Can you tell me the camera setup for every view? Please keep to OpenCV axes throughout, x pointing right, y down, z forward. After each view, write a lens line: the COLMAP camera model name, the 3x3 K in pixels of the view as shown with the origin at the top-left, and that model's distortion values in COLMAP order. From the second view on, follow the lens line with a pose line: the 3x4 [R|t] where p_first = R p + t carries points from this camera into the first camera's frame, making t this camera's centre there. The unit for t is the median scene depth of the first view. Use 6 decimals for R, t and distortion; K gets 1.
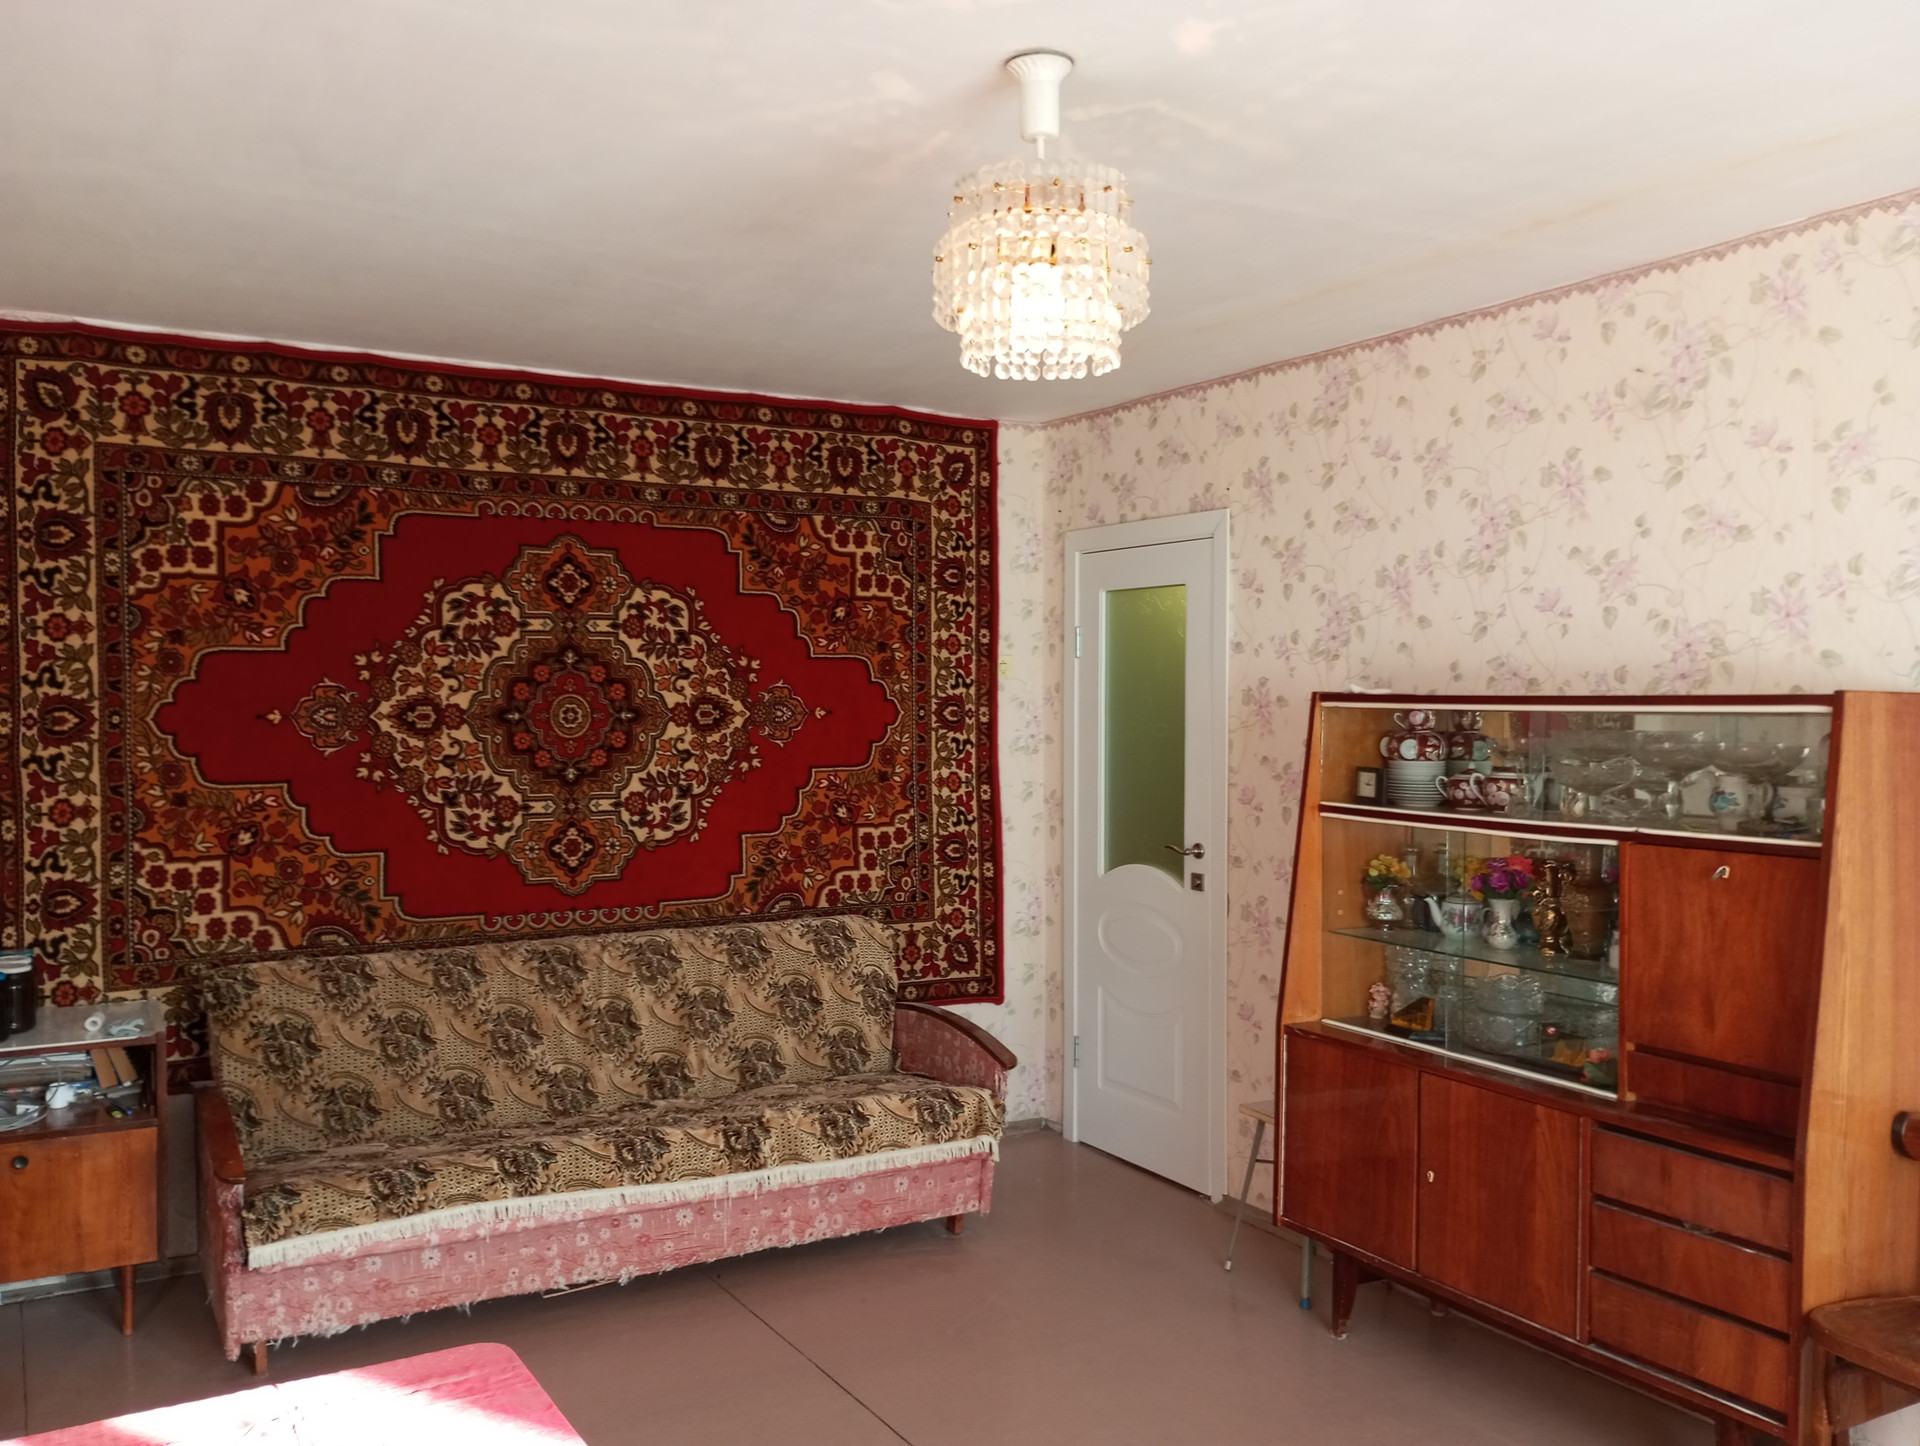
lens RADIAL K [[1593.9, 0, 960.2], [0, 1593.9, 726.4], [0, 0, 1]] dist [0.061695, -0.074075]
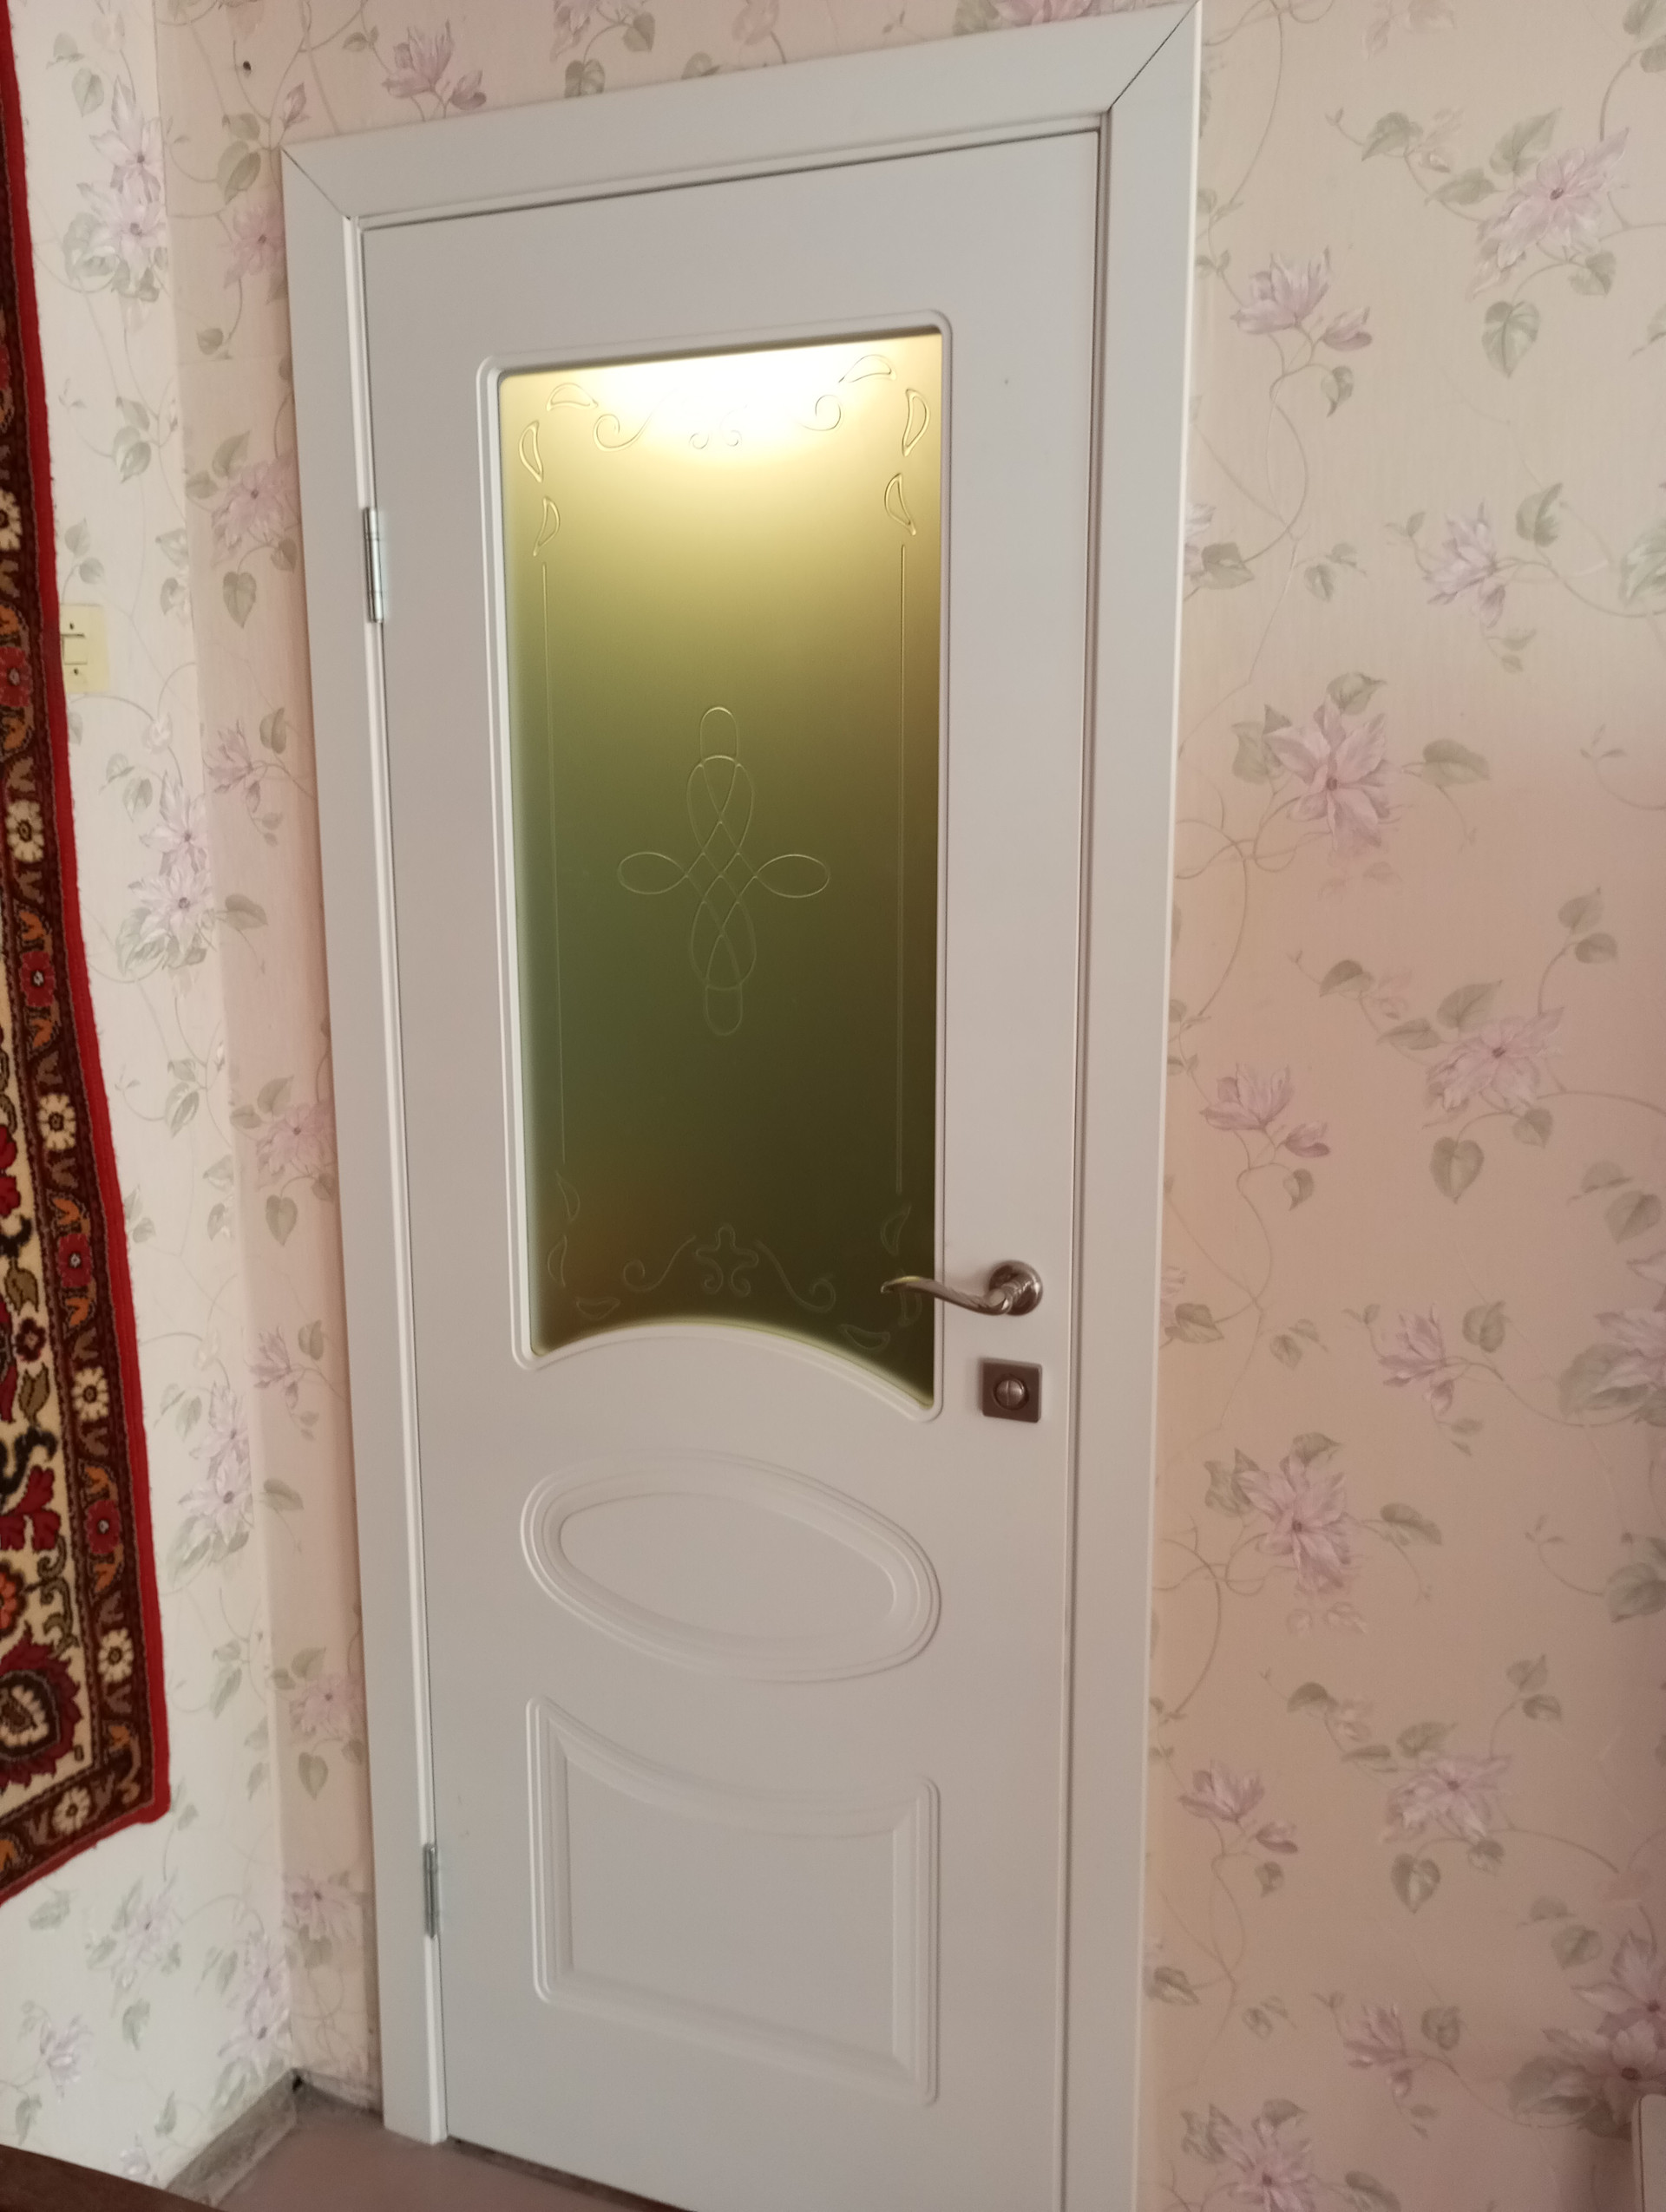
lens RADIAL K [[1836.6, 0, 825.5], [0, 1836.6, 1106.6], [0, 0, 1]] dist [0.061695, -0.074075]
pose [[0.796035, -0.113814, 0.594454, -0.067005], [0.022233, 0.986996, 0.159198, -0.008505], [-0.604843, -0.113511, 0.788214, 0.675327]]
